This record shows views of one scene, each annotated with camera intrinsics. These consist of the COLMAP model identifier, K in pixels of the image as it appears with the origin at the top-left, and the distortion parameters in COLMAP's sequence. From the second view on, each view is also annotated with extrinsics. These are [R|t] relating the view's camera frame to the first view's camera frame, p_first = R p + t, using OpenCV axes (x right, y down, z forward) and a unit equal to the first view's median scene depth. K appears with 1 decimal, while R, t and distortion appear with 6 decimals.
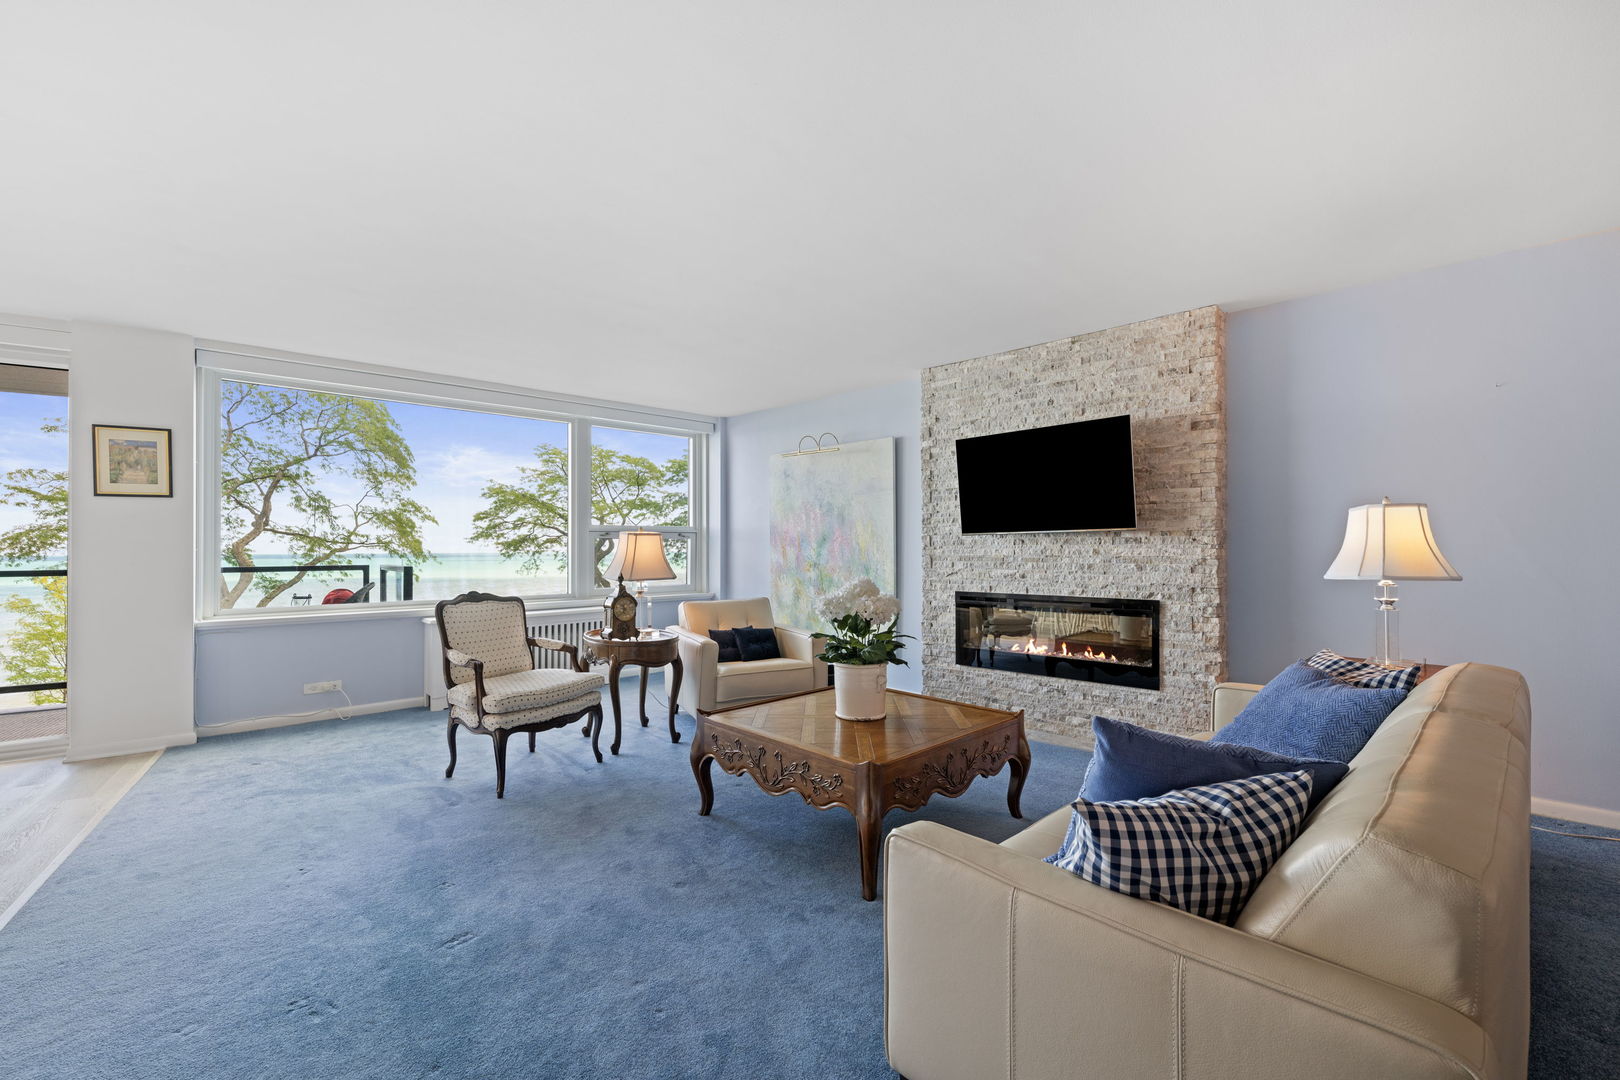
lens RADIAL K [[663.0, 0, 804.9], [0, 663.0, 544.1], [0, 0, 1]] dist [0.000200, 0.000156]
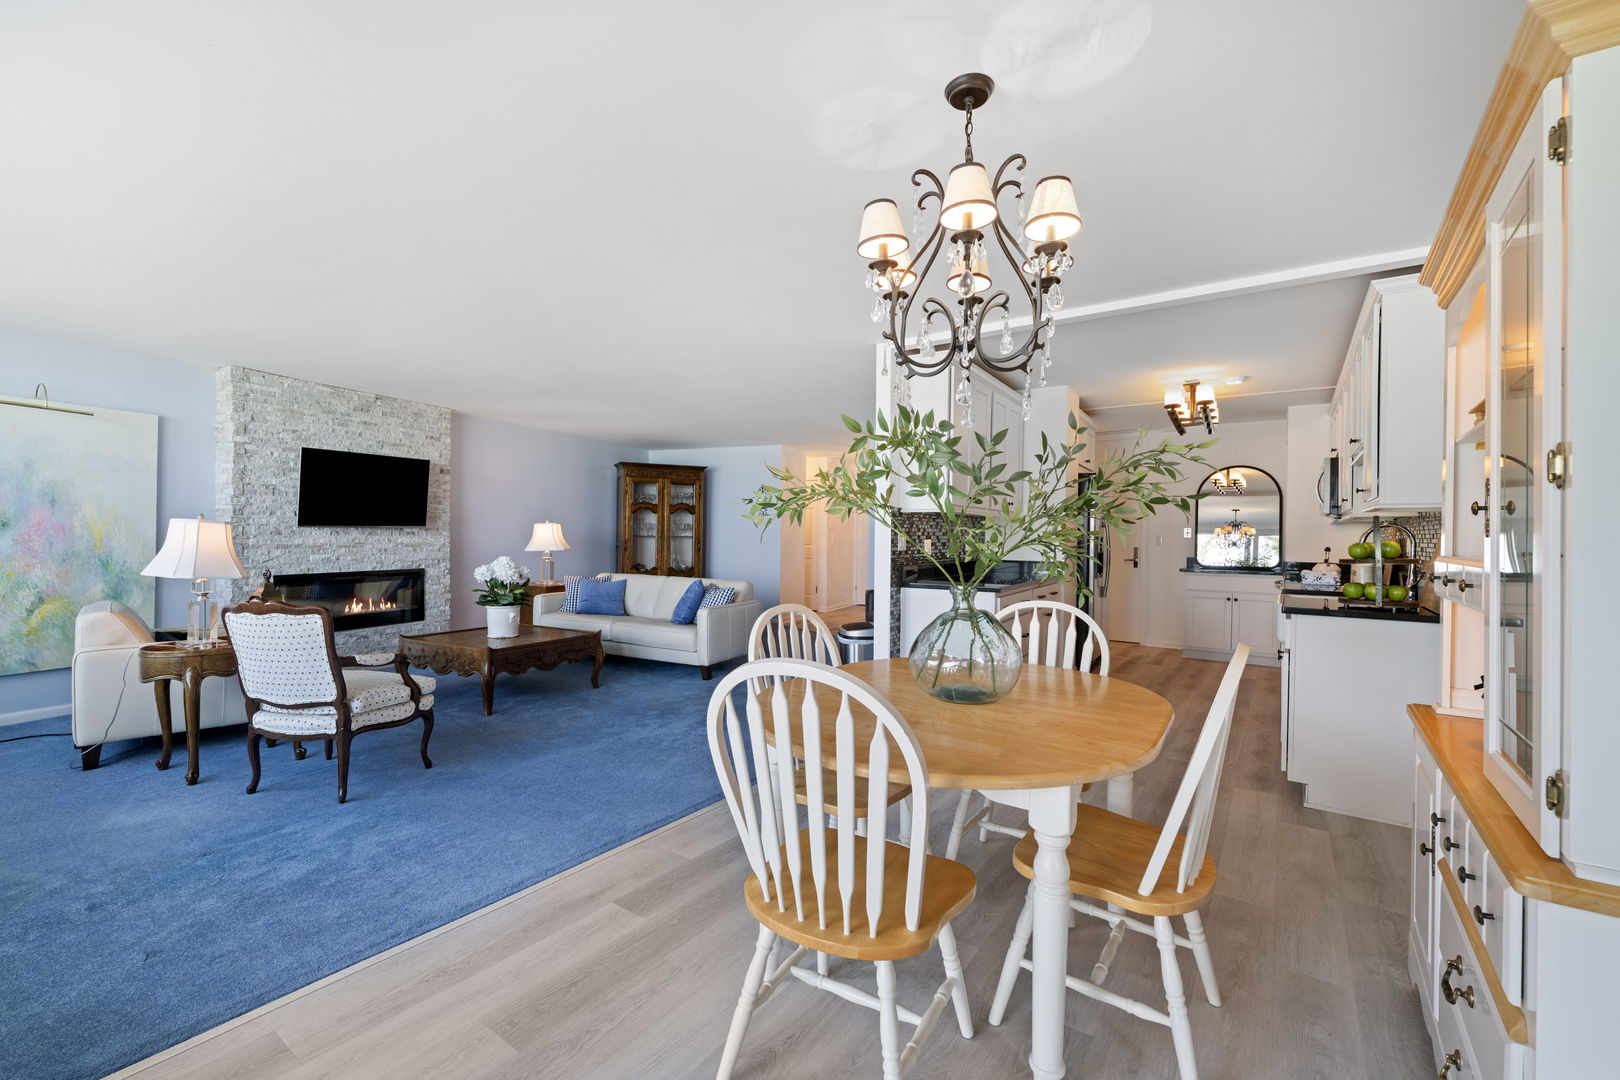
lens RADIAL K [[698.6, 0, 810.2], [0, 698.6, 535.5], [0, 0, 1]] dist [-0.001613, 0.000535]
pose [[-0.344186, -0.006418, 0.938879, -1.361143], [-0.020768, 0.999784, -0.000779, -0.017853], [-0.938672, -0.019767, -0.344245, 0.612042]]
